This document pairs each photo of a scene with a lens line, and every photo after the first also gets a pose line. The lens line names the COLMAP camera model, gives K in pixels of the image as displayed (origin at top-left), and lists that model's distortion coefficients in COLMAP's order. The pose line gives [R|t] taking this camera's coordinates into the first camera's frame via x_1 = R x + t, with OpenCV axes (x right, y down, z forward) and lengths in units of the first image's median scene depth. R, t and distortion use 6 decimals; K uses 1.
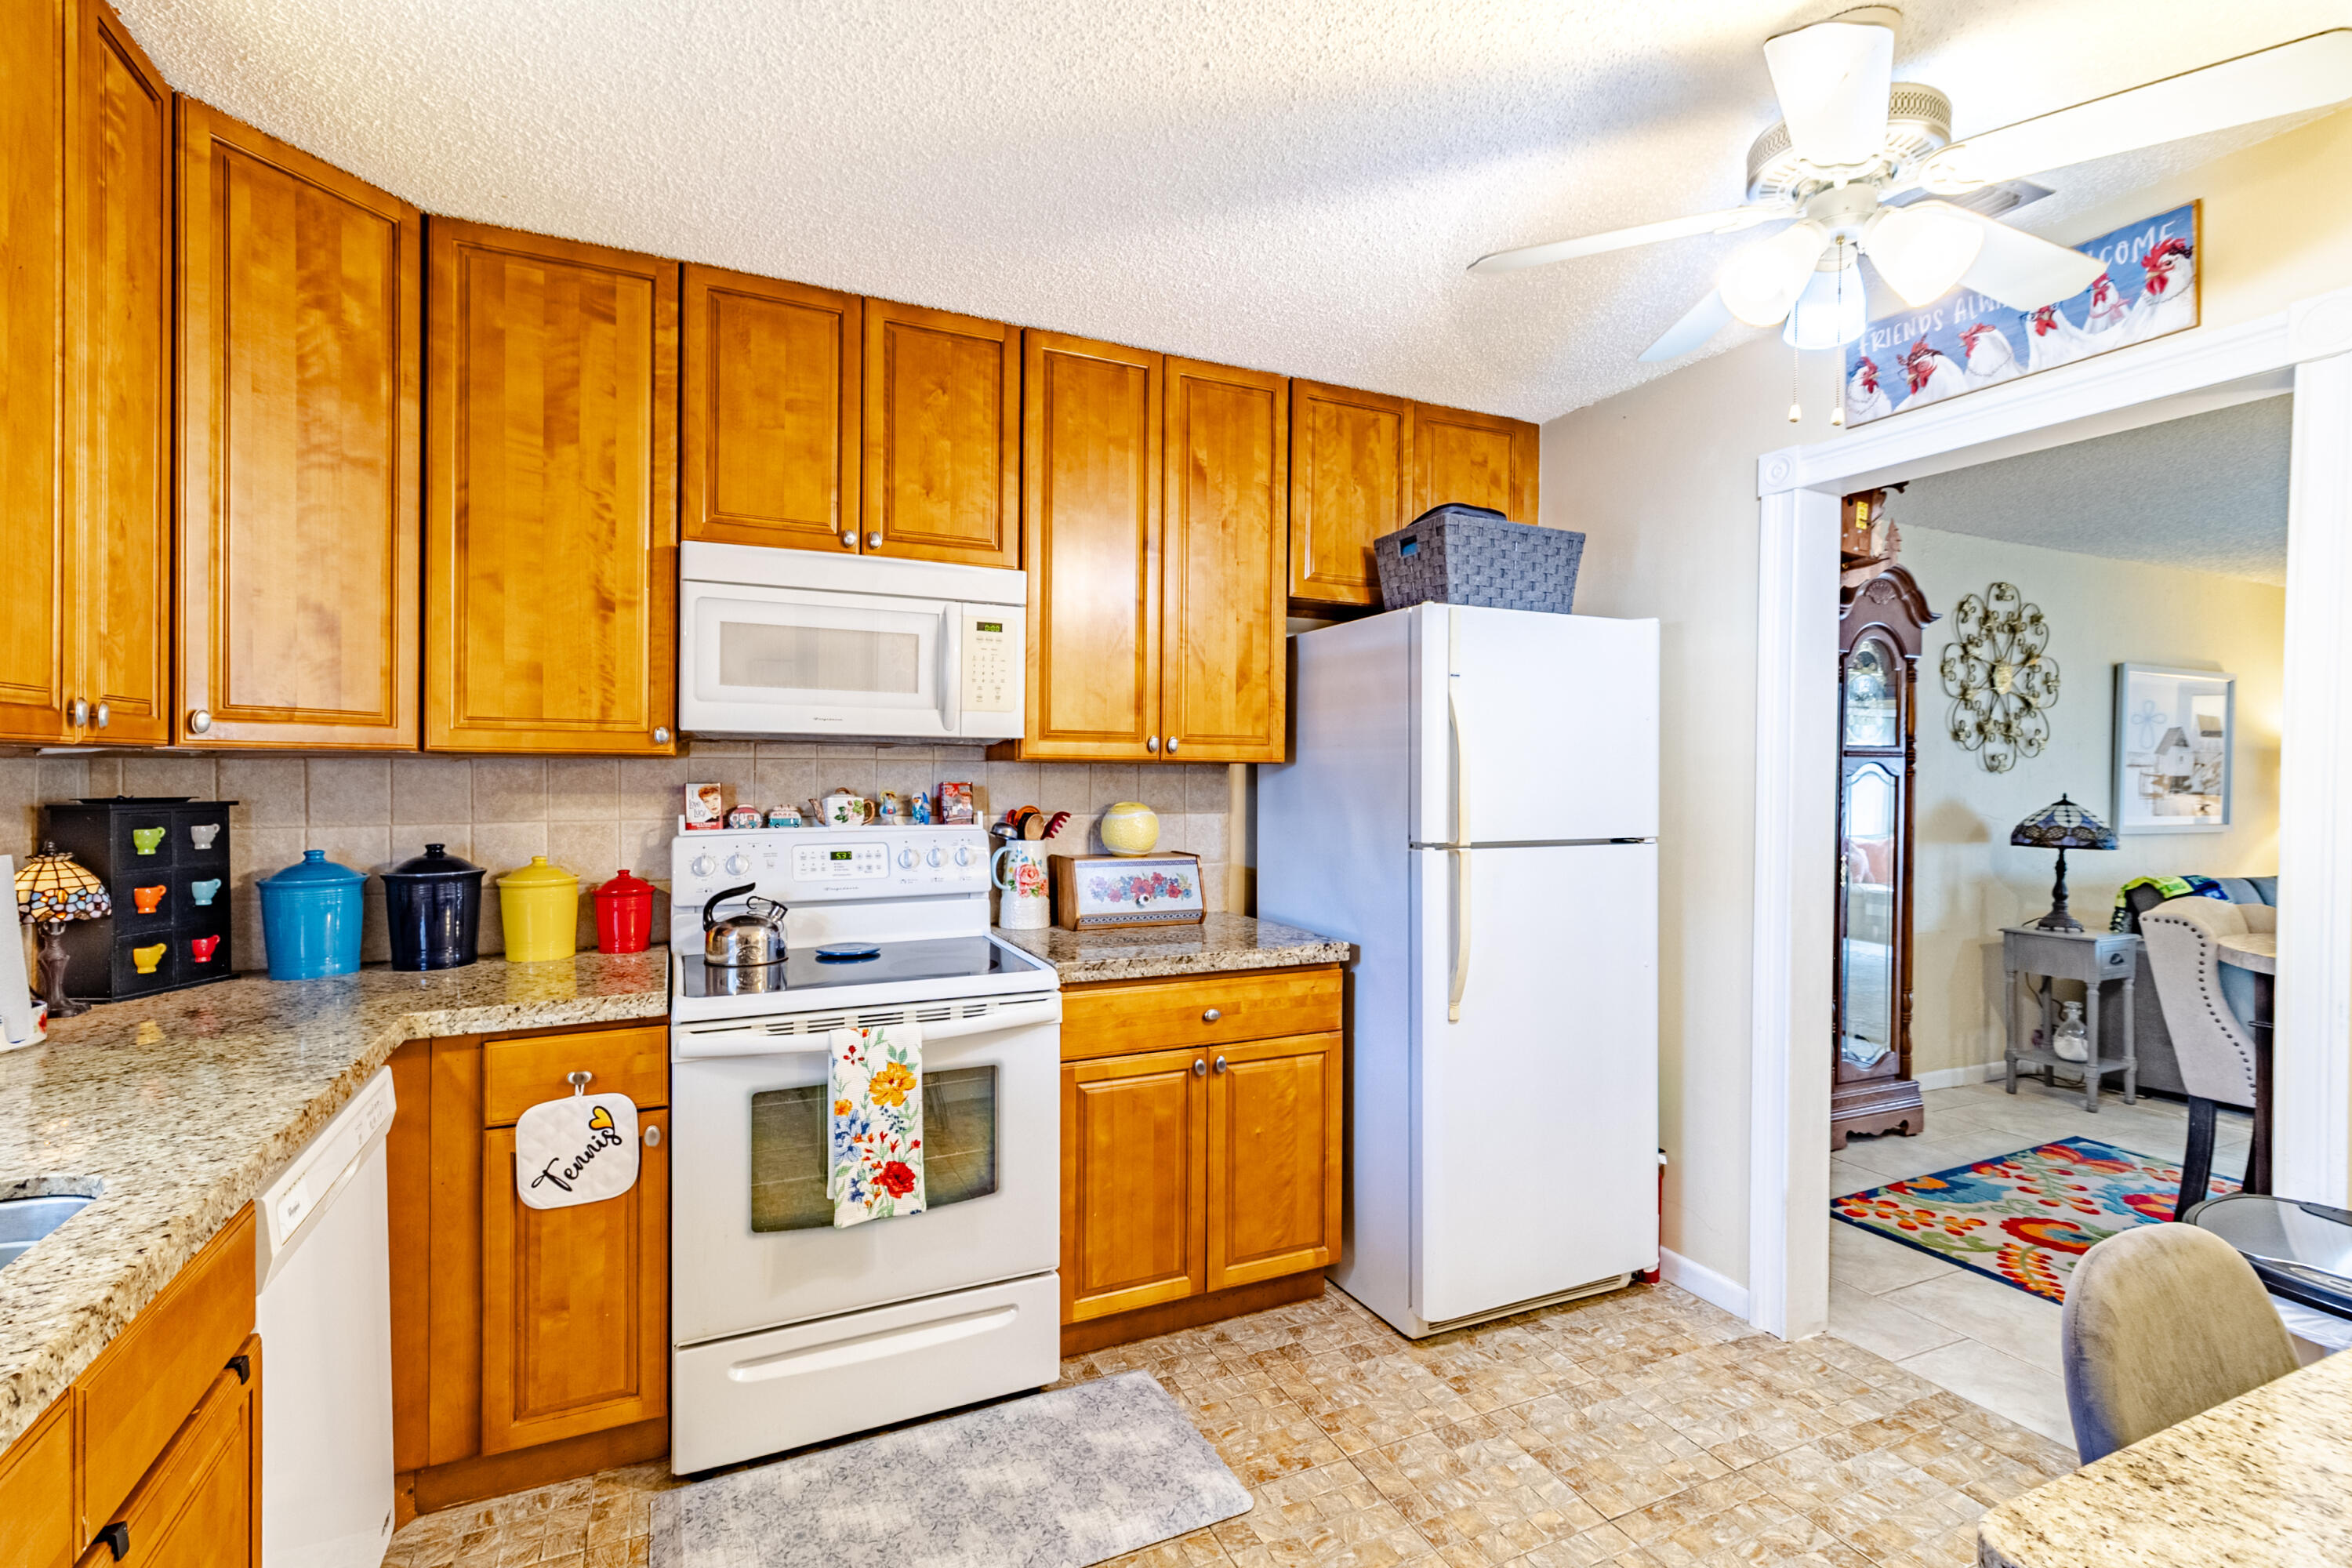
lens RADIAL K [[1099.5, 0, 1167.3], [0, 1099.5, 773.7], [0, 0, 1]] dist [0.012978, -0.001482]
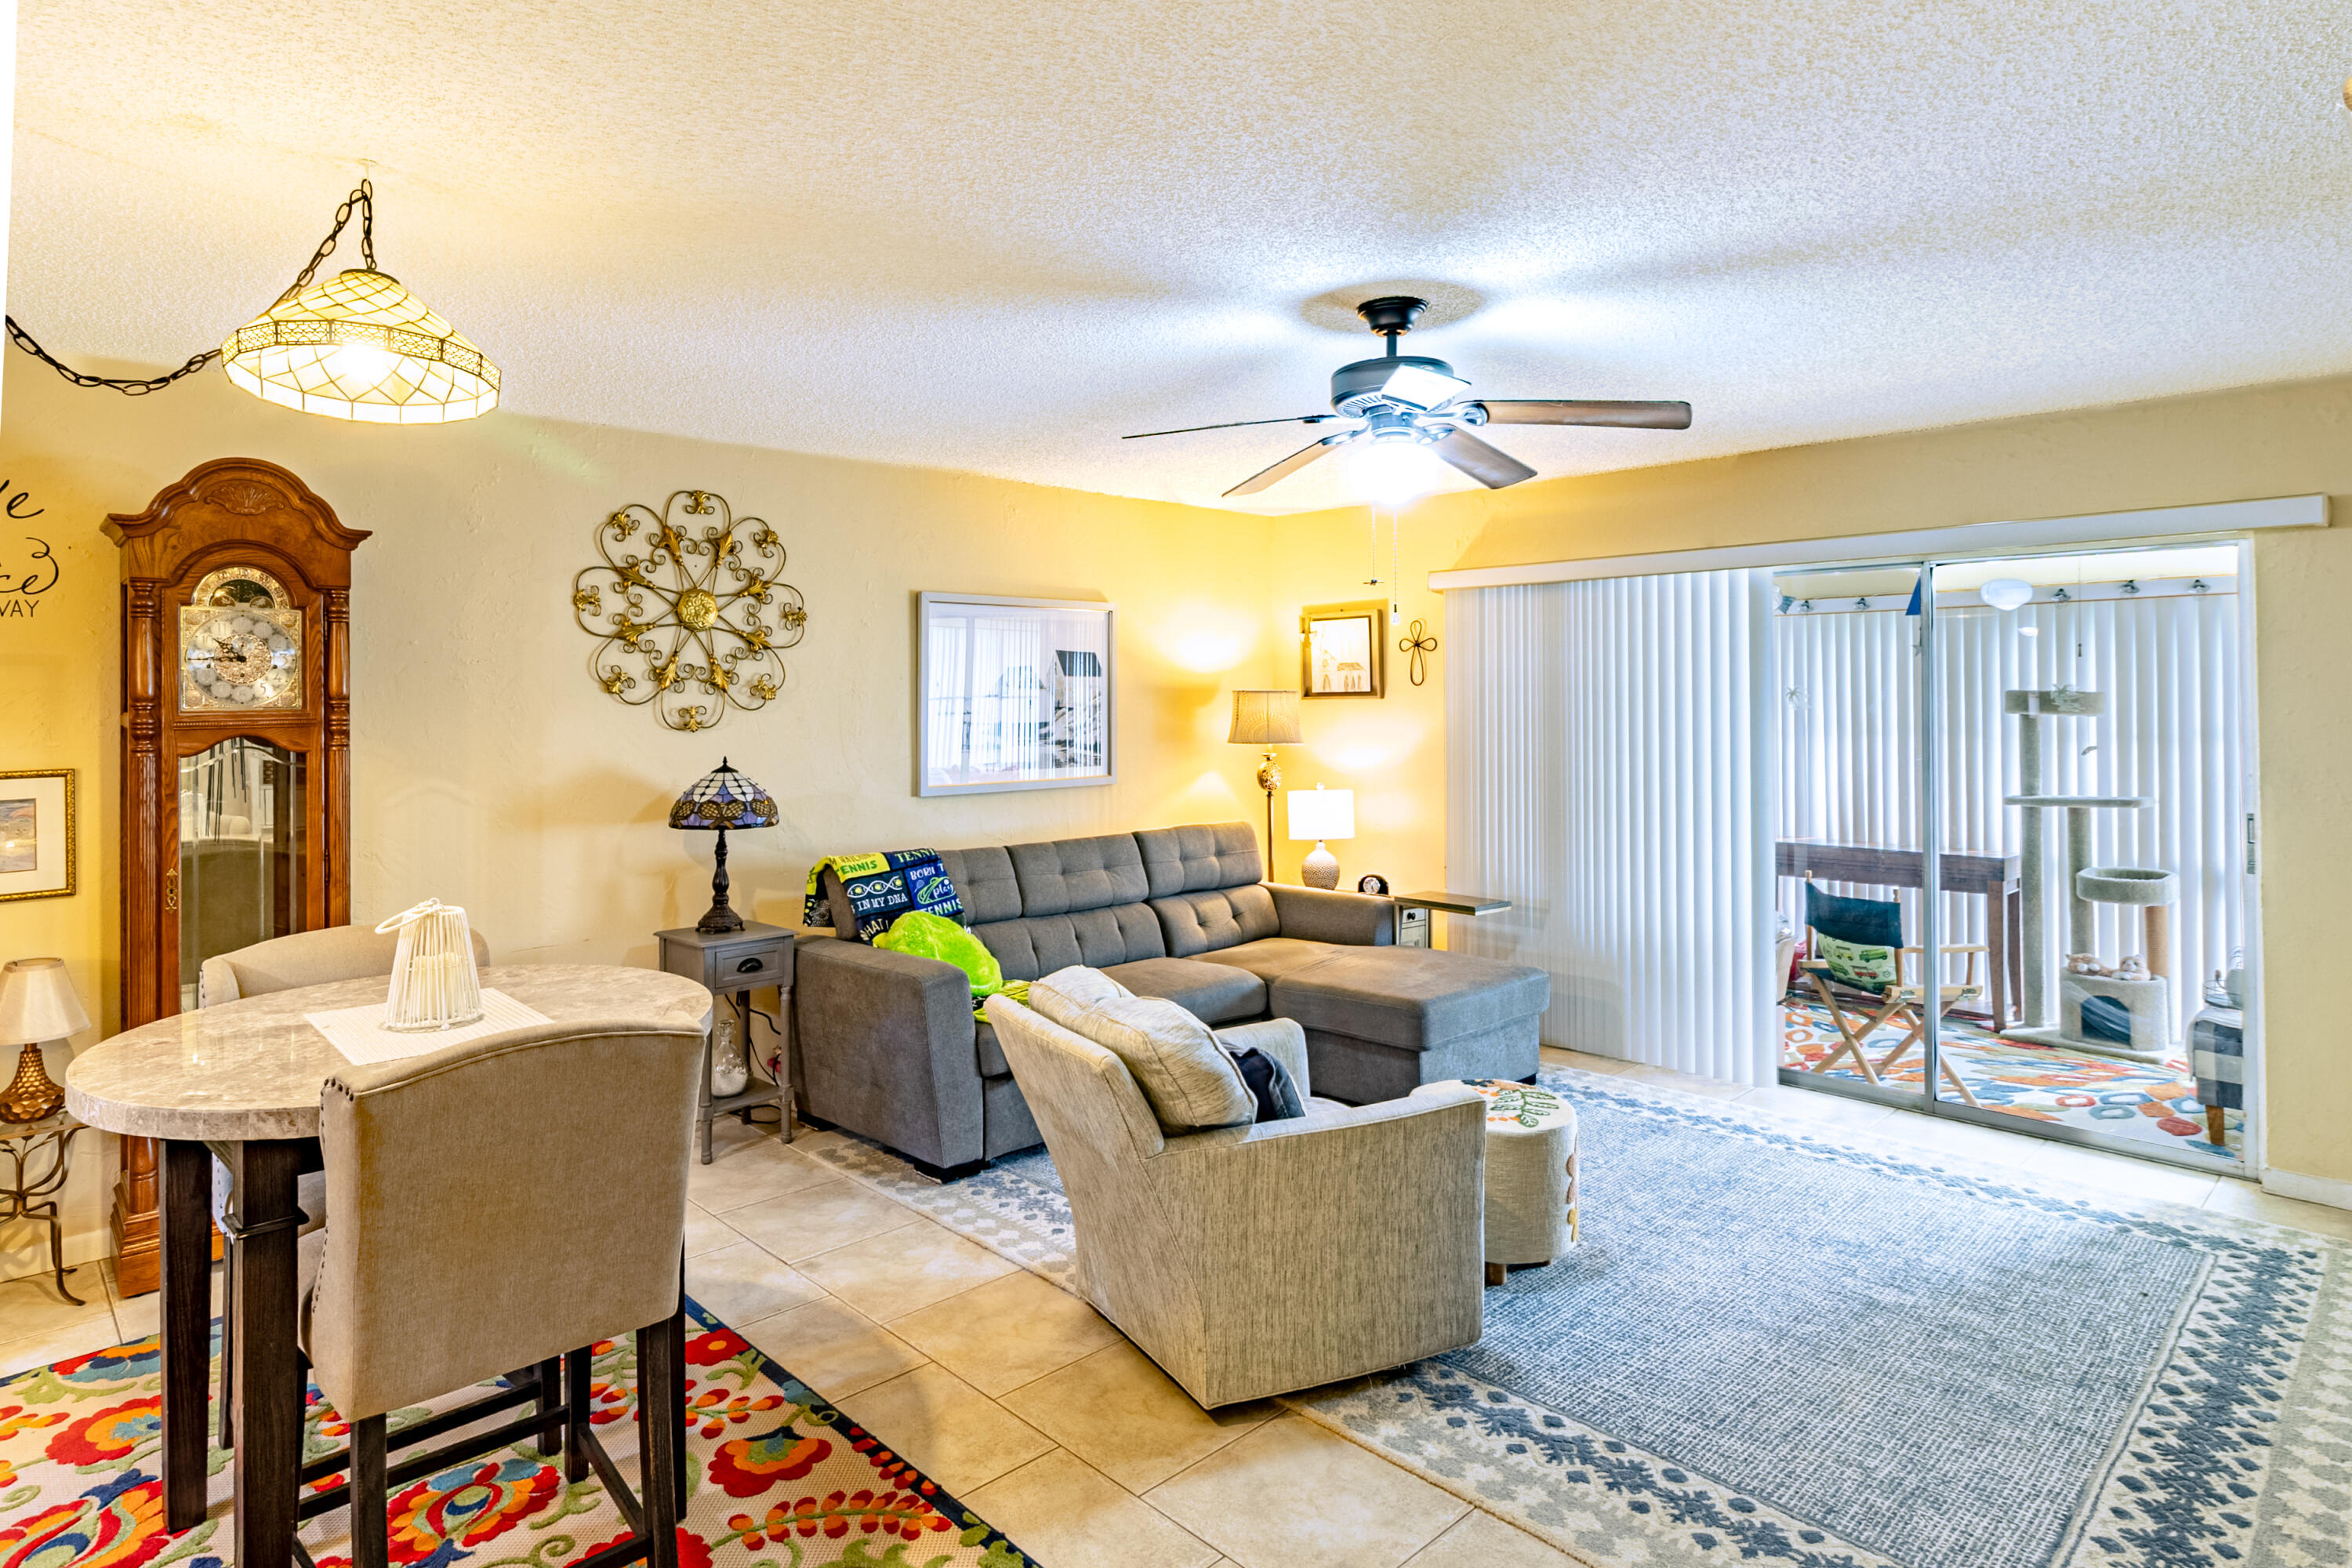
lens RADIAL K [[1316.8, 0, 1125.0], [0, 1316.8, 681.1], [0, 0, 1]] dist [0.008351, -0.003456]
pose [[0.952573, -0.014060, 0.303984, 1.427384], [0.016937, 0.999833, -0.006828, -0.046475], [-0.303838, 0.011653, 0.952653, 0.016006]]
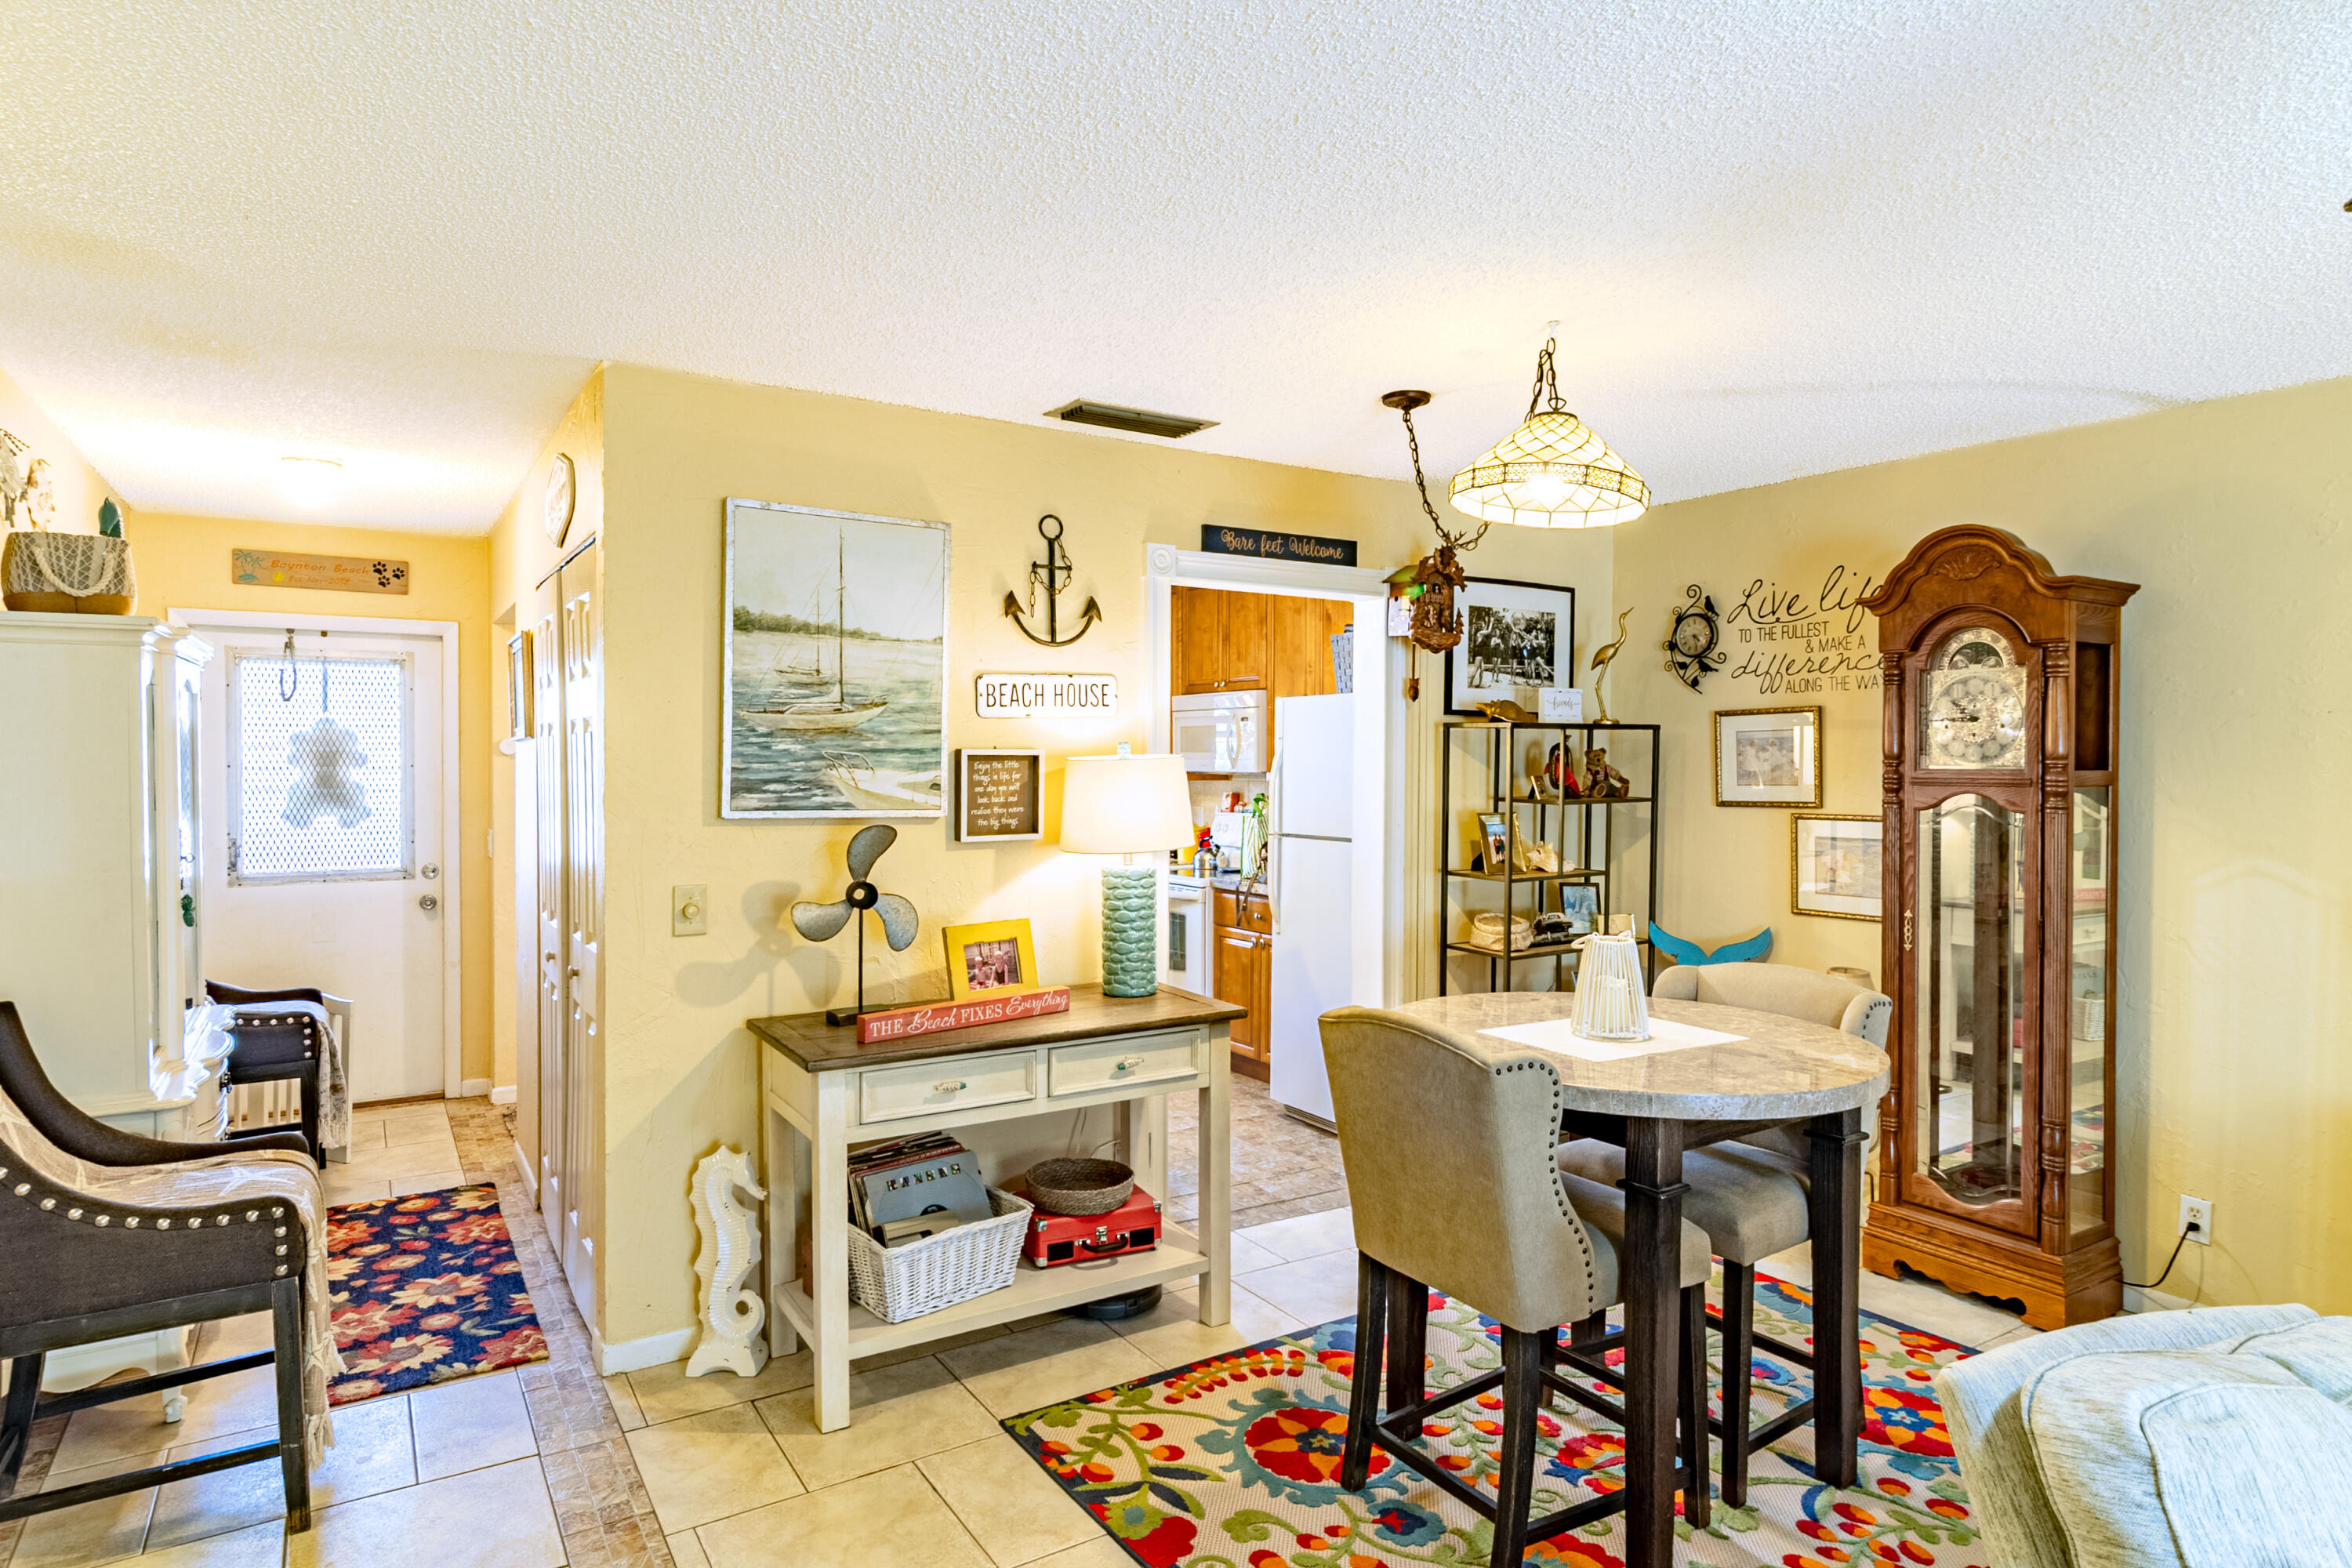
lens RADIAL K [[1295.6, 0, 1136.2], [0, 1295.6, 776.9], [0, 0, 1]] dist [0.005461, 0.003123]
pose [[0.109518, 0.005124, -0.993972, 2.238838], [-0.004589, 0.999979, 0.004649, -0.034980], [0.993974, 0.004052, 0.109539, 0.540100]]
